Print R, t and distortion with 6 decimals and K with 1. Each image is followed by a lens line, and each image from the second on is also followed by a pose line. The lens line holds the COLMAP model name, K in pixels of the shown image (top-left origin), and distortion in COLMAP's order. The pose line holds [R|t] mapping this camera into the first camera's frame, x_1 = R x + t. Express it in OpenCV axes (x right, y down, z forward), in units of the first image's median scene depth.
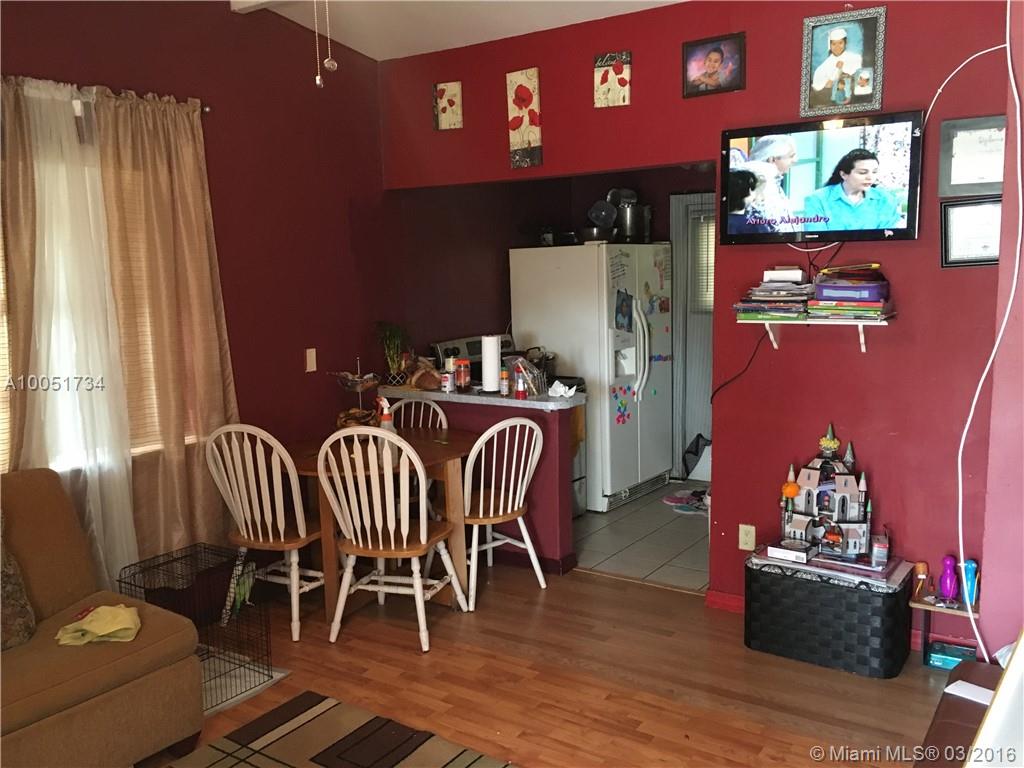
lens RADIAL K [[879.2, 0, 511.7], [0, 879.2, 384.2], [0, 0, 1]] dist [0.073450, -0.106597]
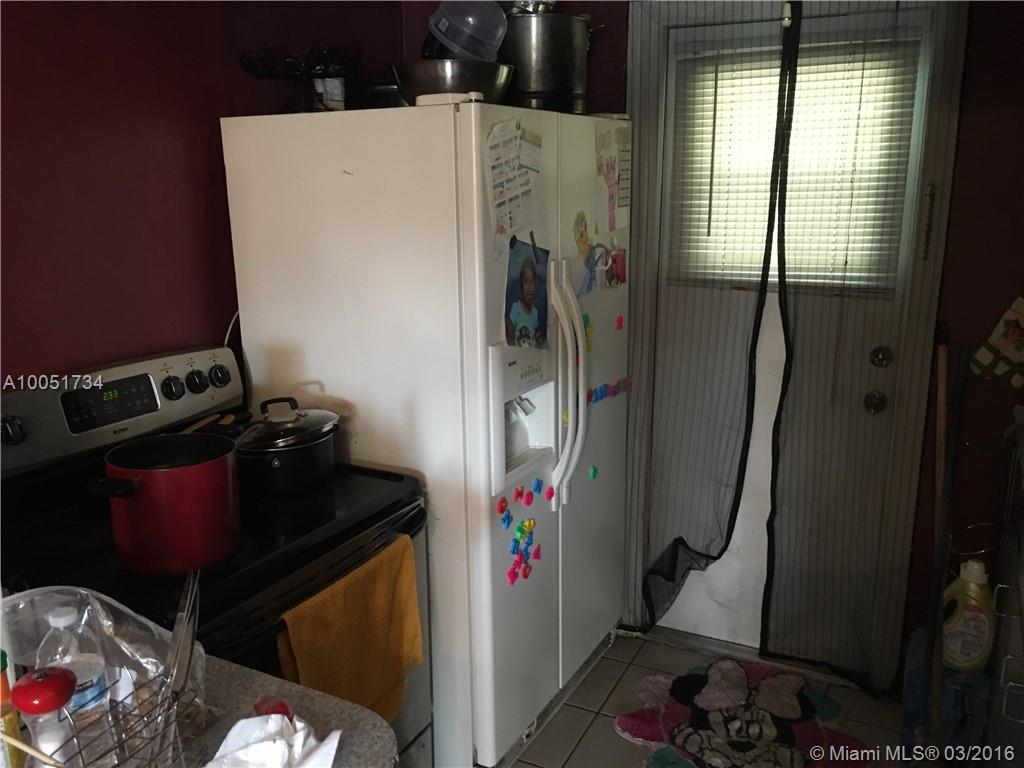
lens RADIAL K [[879.2, 0, 519.9], [0, 879.2, 423.2], [0, 0, 1]] dist [0.073450, -0.106597]
pose [[0.989920, -0.021784, 0.139942, 0.068969], [0.002687, 0.990812, 0.135223, -0.077389], [-0.141602, -0.133484, 0.980883, 0.611090]]
